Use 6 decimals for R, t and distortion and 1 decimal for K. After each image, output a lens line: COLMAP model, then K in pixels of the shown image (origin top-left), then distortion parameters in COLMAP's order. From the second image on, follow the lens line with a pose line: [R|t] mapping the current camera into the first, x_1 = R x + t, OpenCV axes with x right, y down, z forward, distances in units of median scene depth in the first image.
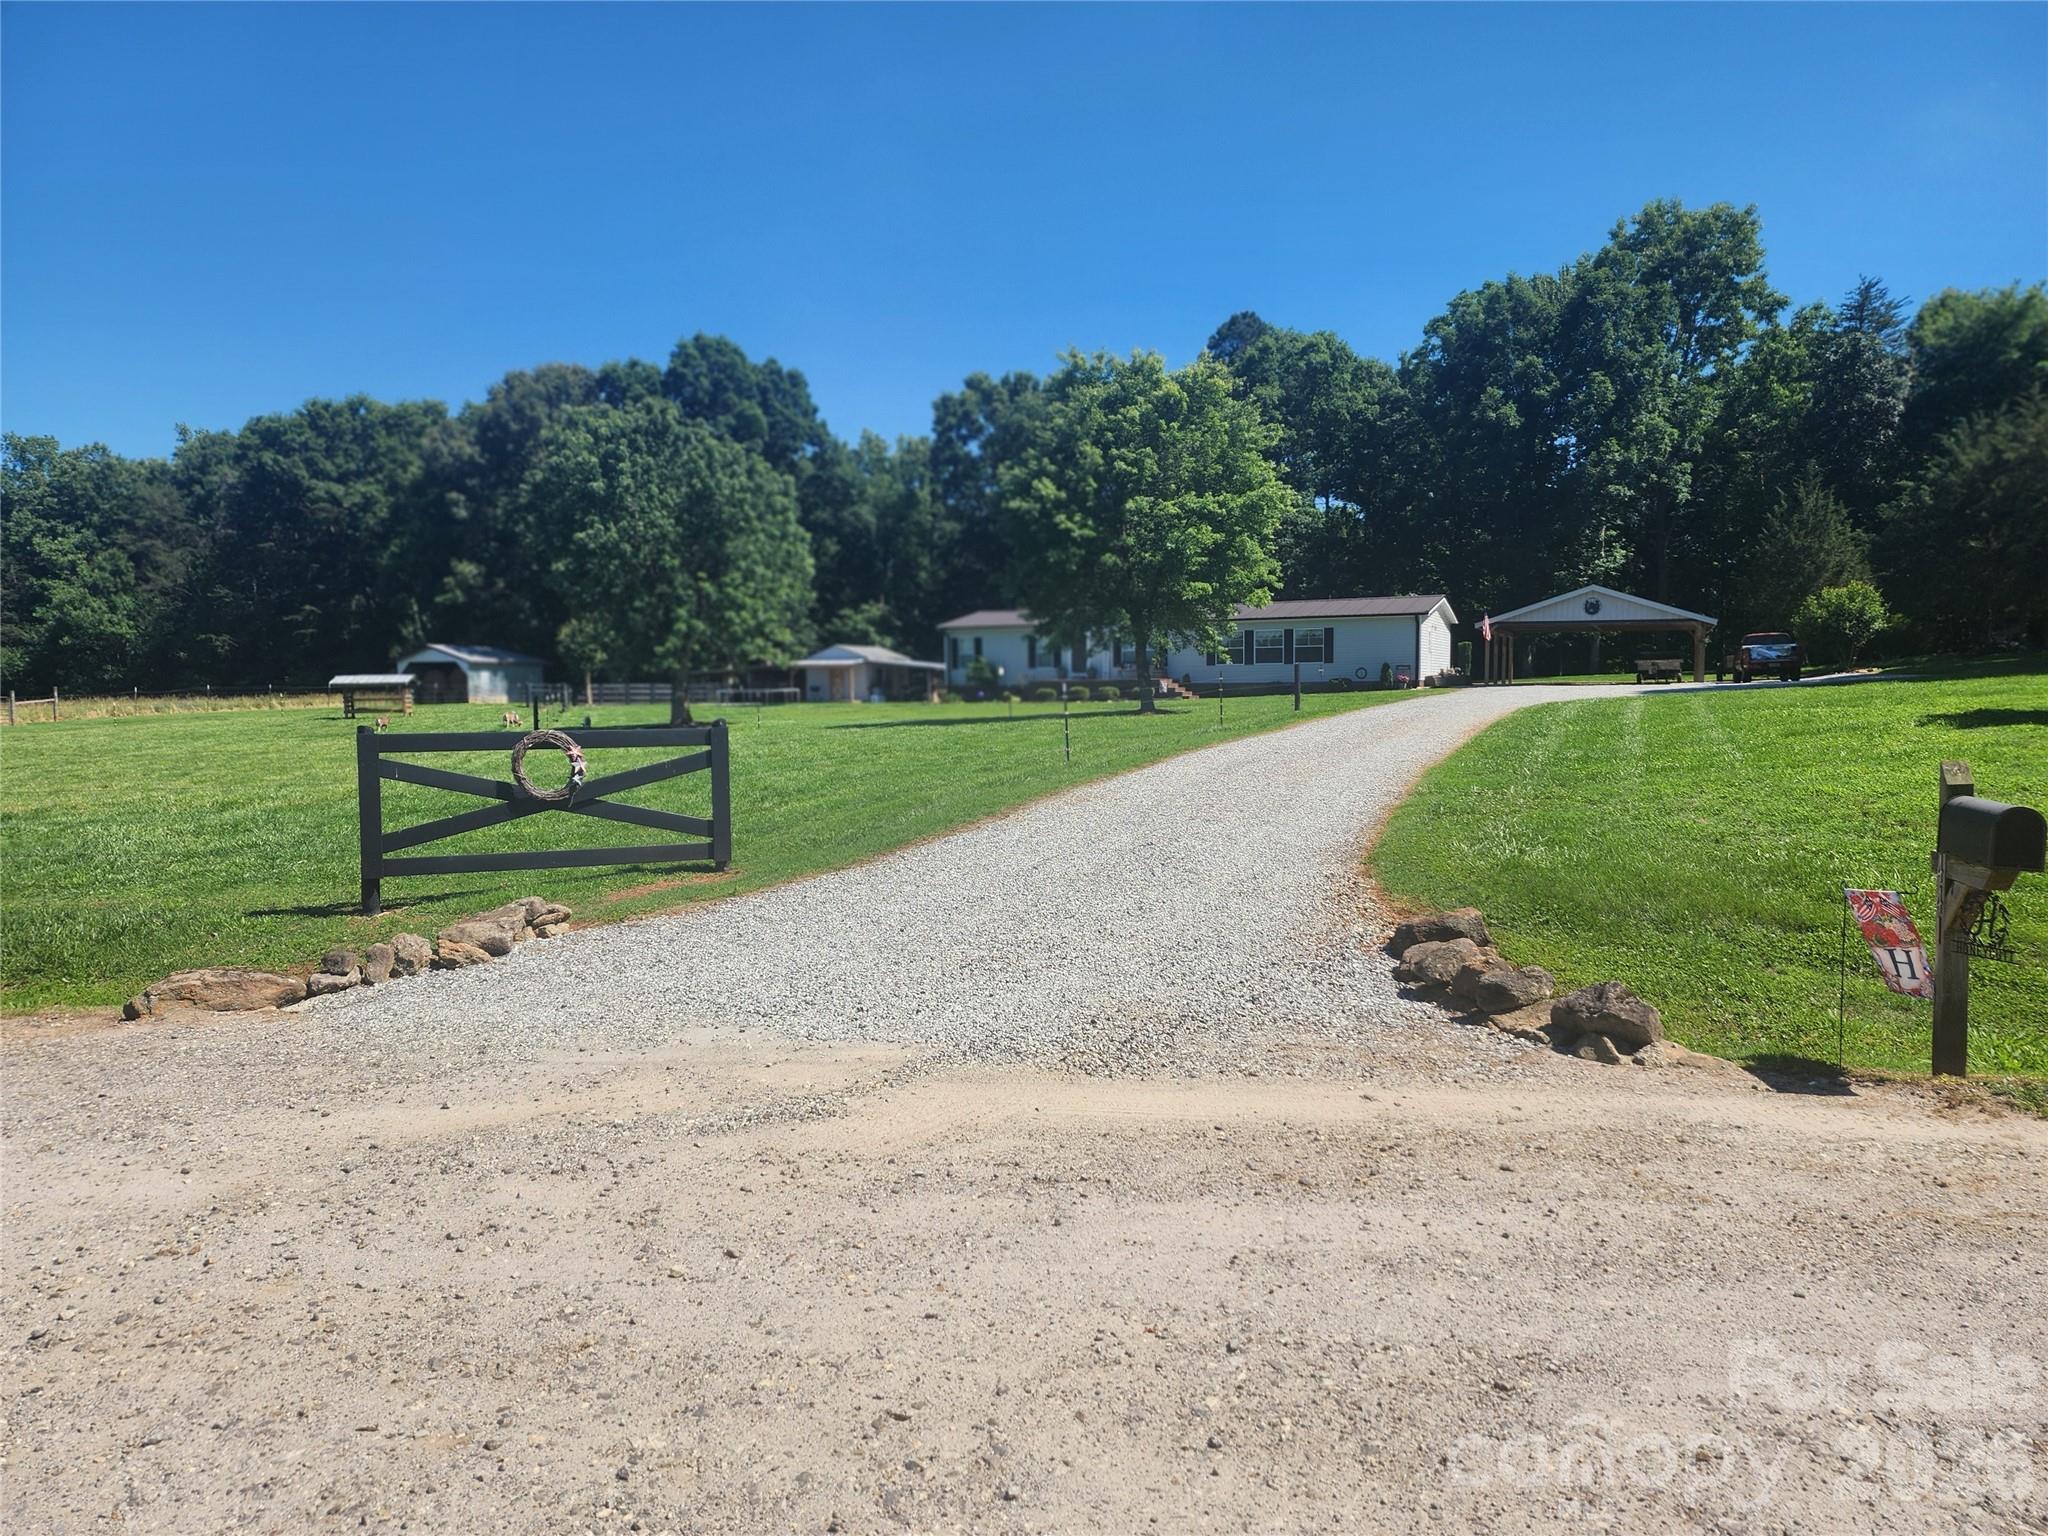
lens RADIAL K [[1369.8, 0, 1024.0], [0, 1369.8, 768.0], [0, 0, 1]] dist [0.088108, -0.077739]
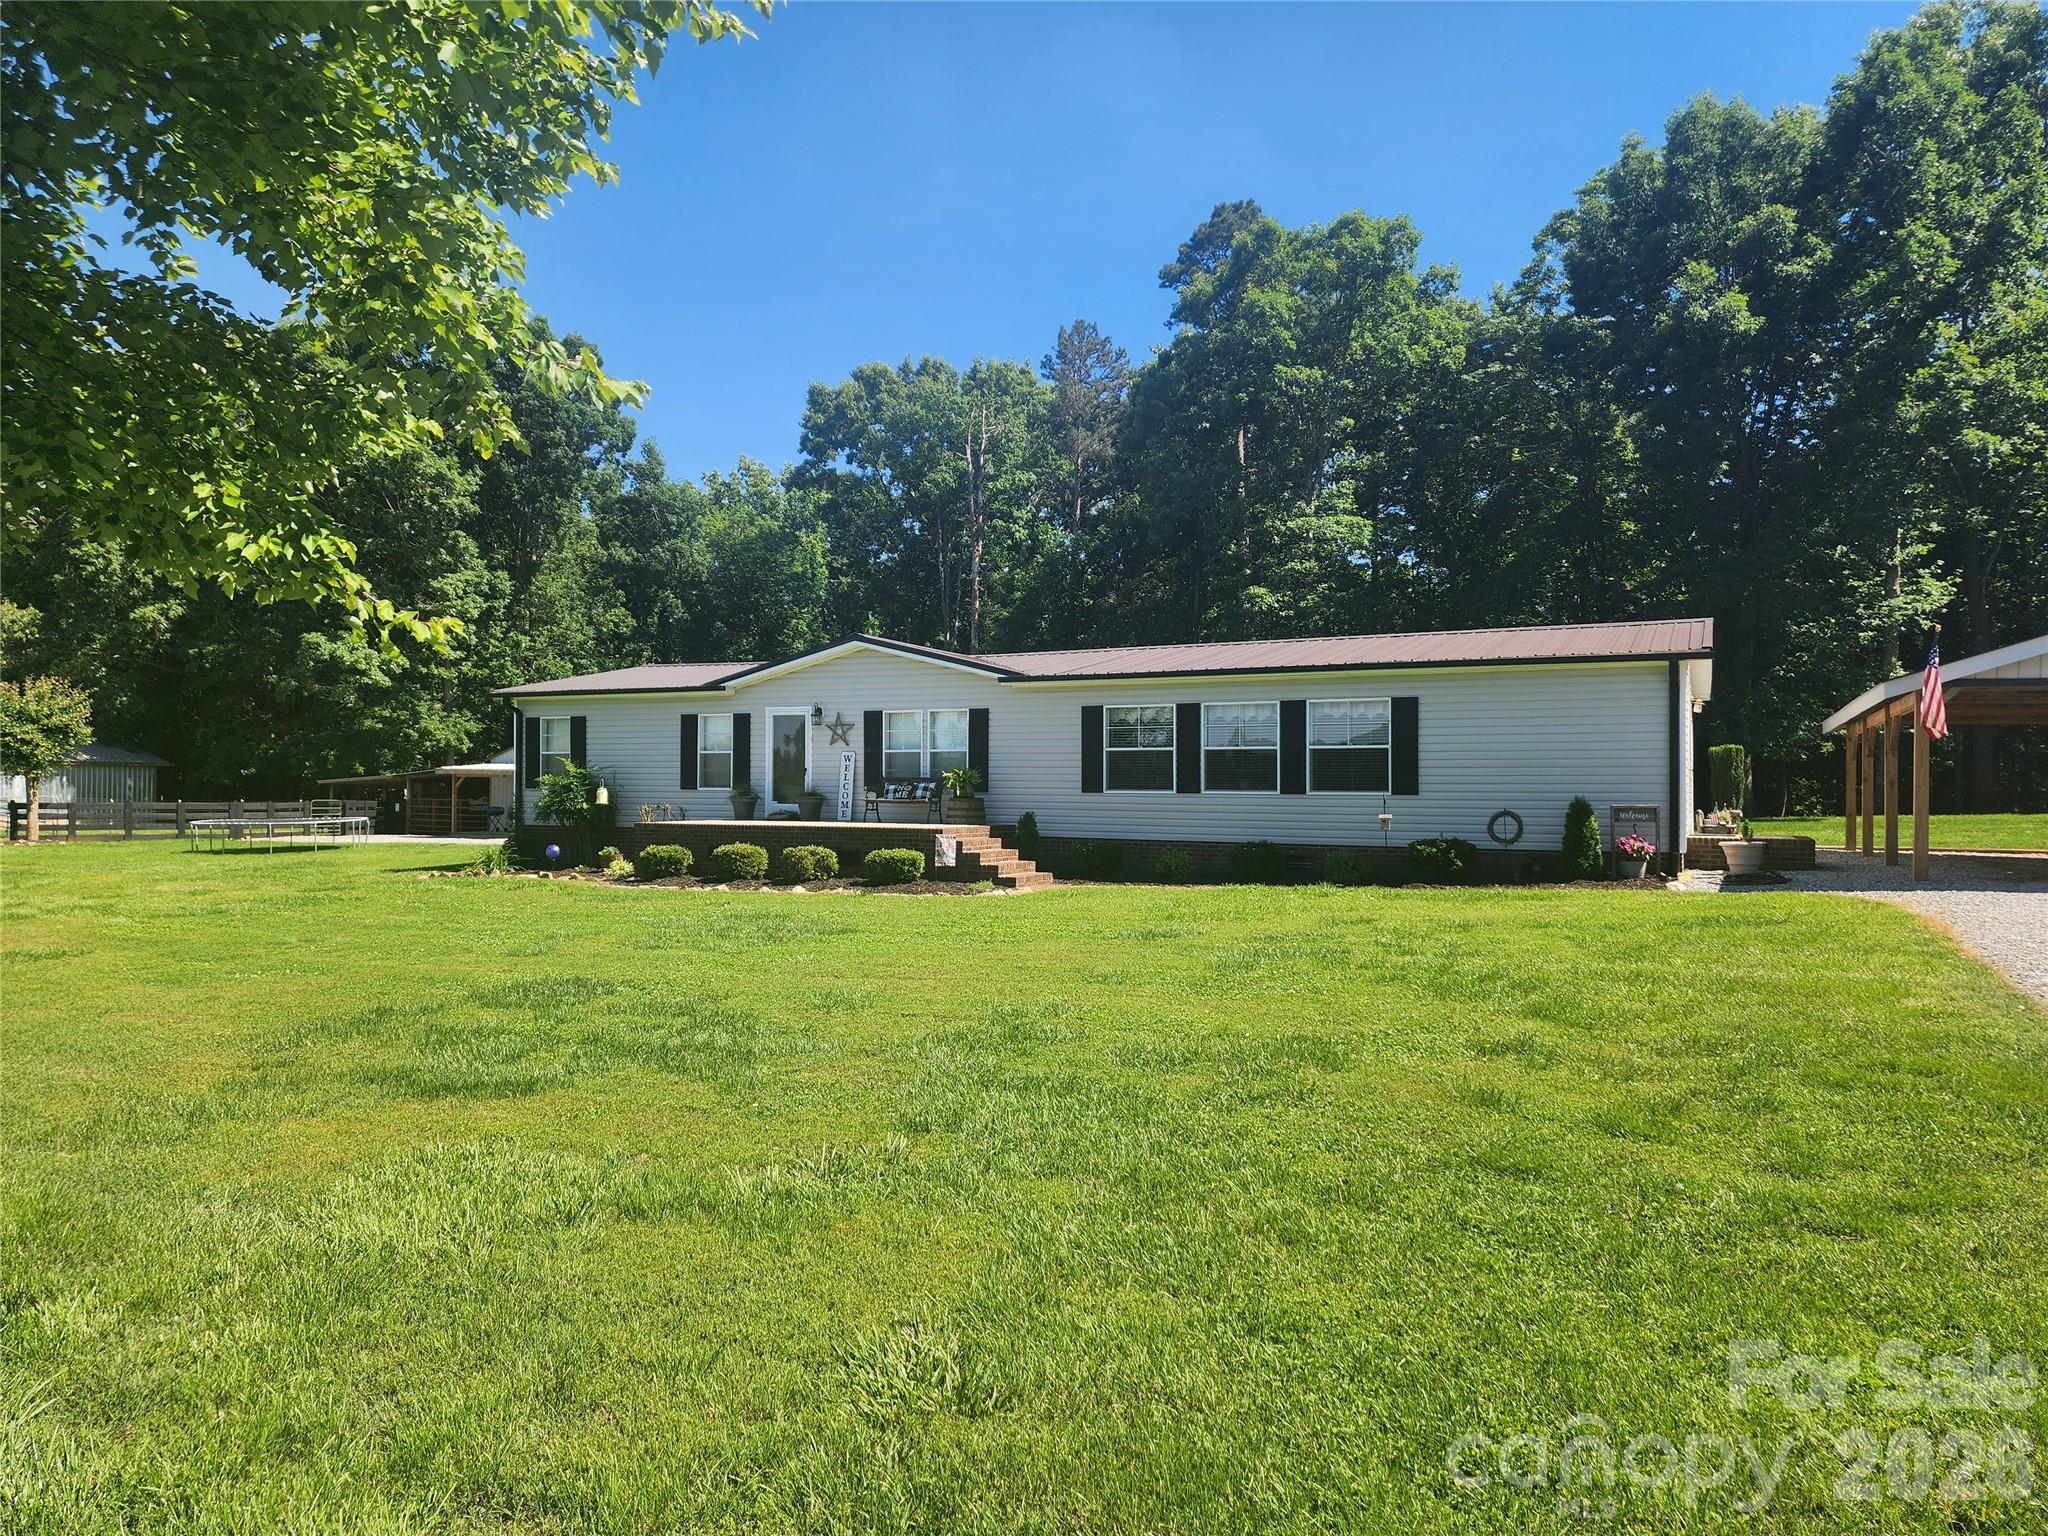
lens RADIAL K [[1361.1, 0, 1015.1], [0, 1361.1, 820.5], [0, 0, 1]] dist [0.000745, -0.000438]
pose [[0.999479, 0.016561, -0.027718, 0.093840], [-0.017629, 0.999093, -0.038754, -0.038806], [0.027052, 0.039222, 0.998864, 0.464734]]
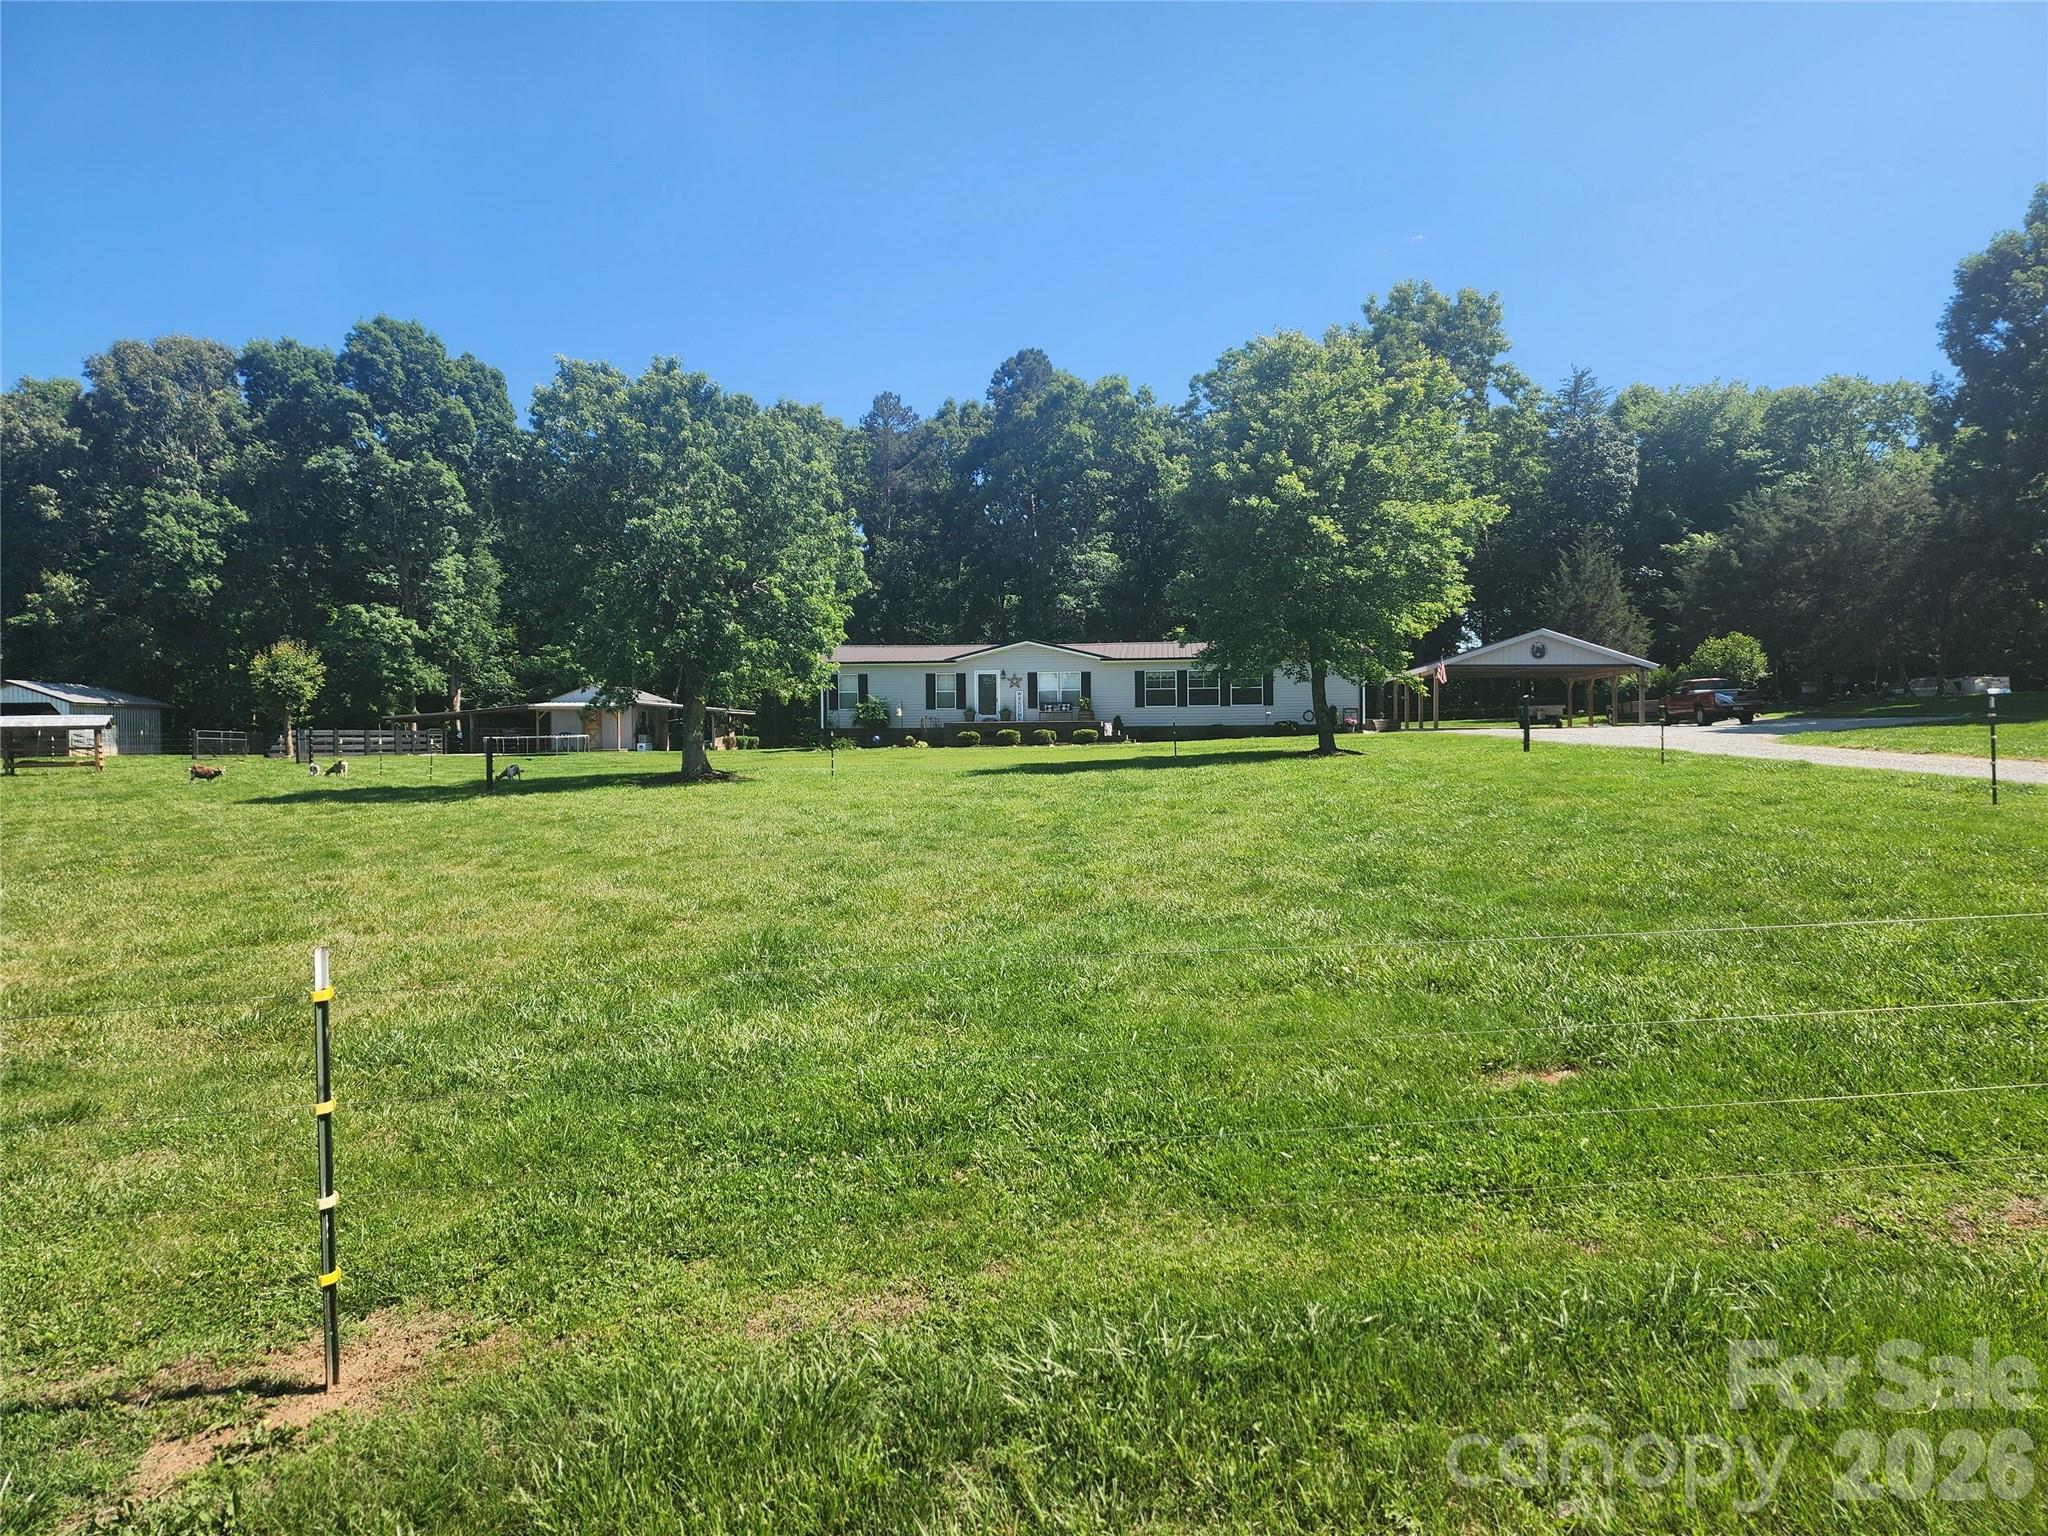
lens RADIAL K [[1398.6, 0, 1016.6], [0, 1398.6, 730.8], [0, 0, 1]] dist [0.034793, -0.001118]
pose [[0.949051, 0.001899, 0.315116, -0.175938], [0.019175, 0.997781, -0.063765, -0.000775], [-0.314538, 0.066558, 0.946909, 0.106843]]
